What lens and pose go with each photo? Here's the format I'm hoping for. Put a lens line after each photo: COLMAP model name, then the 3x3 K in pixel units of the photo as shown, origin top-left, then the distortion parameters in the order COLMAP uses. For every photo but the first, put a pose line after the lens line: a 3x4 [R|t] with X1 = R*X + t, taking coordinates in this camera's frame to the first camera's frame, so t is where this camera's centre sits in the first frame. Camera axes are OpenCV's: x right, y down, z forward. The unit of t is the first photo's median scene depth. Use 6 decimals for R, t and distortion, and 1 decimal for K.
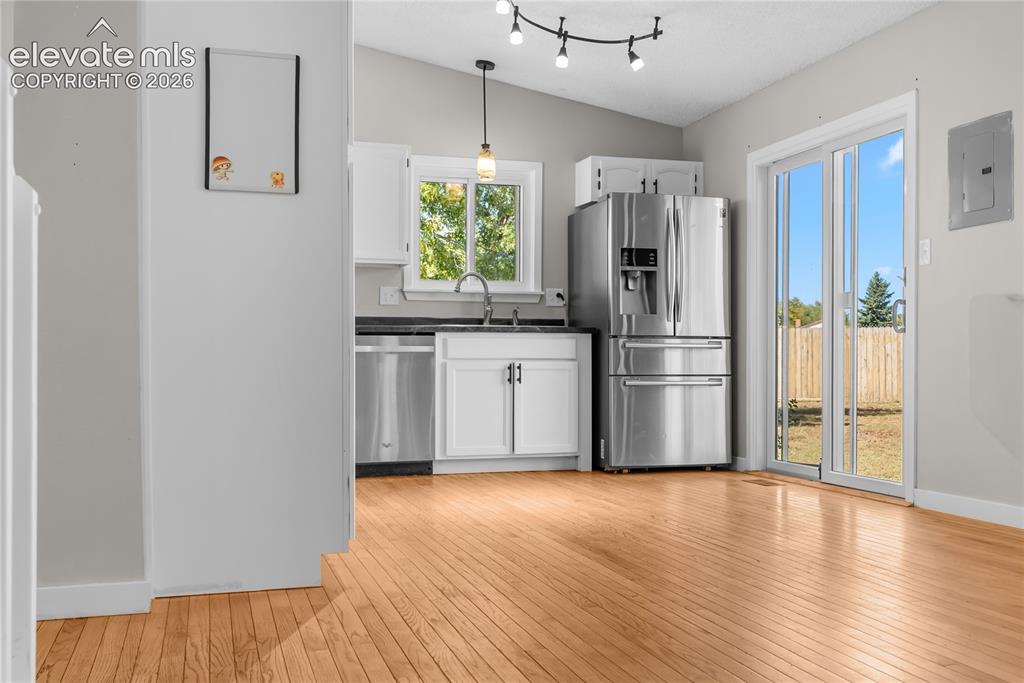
lens RADIAL K [[1000.2, 0, 498.8], [0, 1000.2, 372.2], [0, 0, 1]] dist [-0.006779, 0.000000]
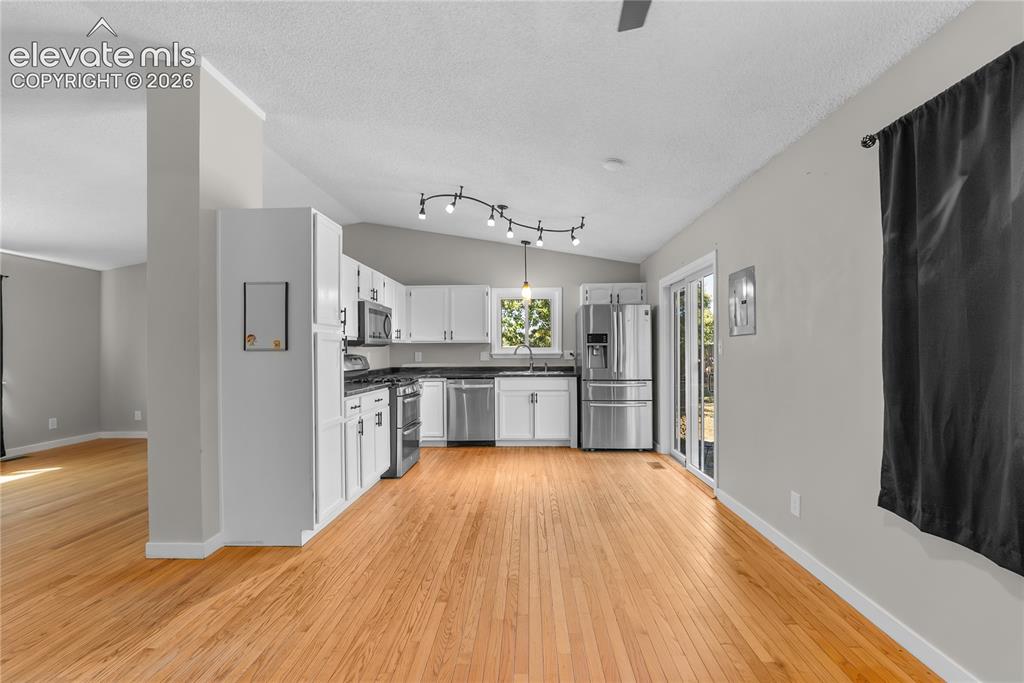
lens RADIAL K [[449.5, 0, 513.0], [0, 449.5, 350.4], [0, 0, 1]] dist [-0.010146, 0.001073]
pose [[0.950406, -0.007674, -0.310918, 0.252022], [0.003812, 0.999908, -0.013027, -0.081222], [0.310989, 0.011196, 0.950347, 0.139317]]
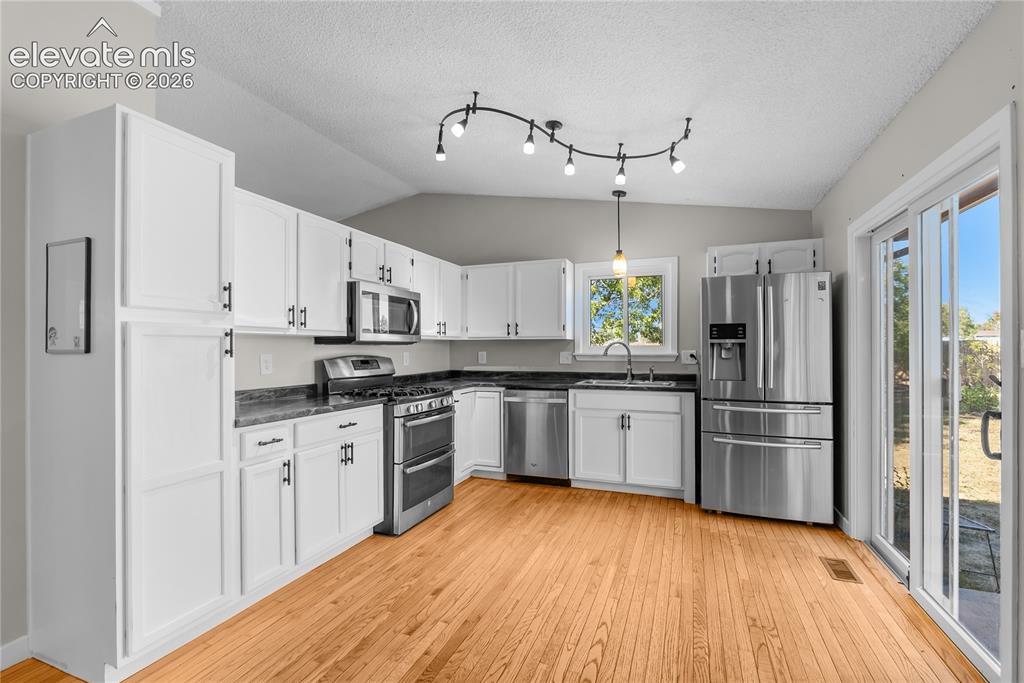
lens RADIAL K [[449.5, 0, 512.4], [0, 449.5, 346.8], [0, 0, 1]] dist [-0.010146, 0.001073]
pose [[0.793992, -0.005558, -0.607903, 0.256537], [-0.003371, 0.999903, -0.013545, -0.088899], [0.607919, 0.012804, 0.793896, 0.436045]]
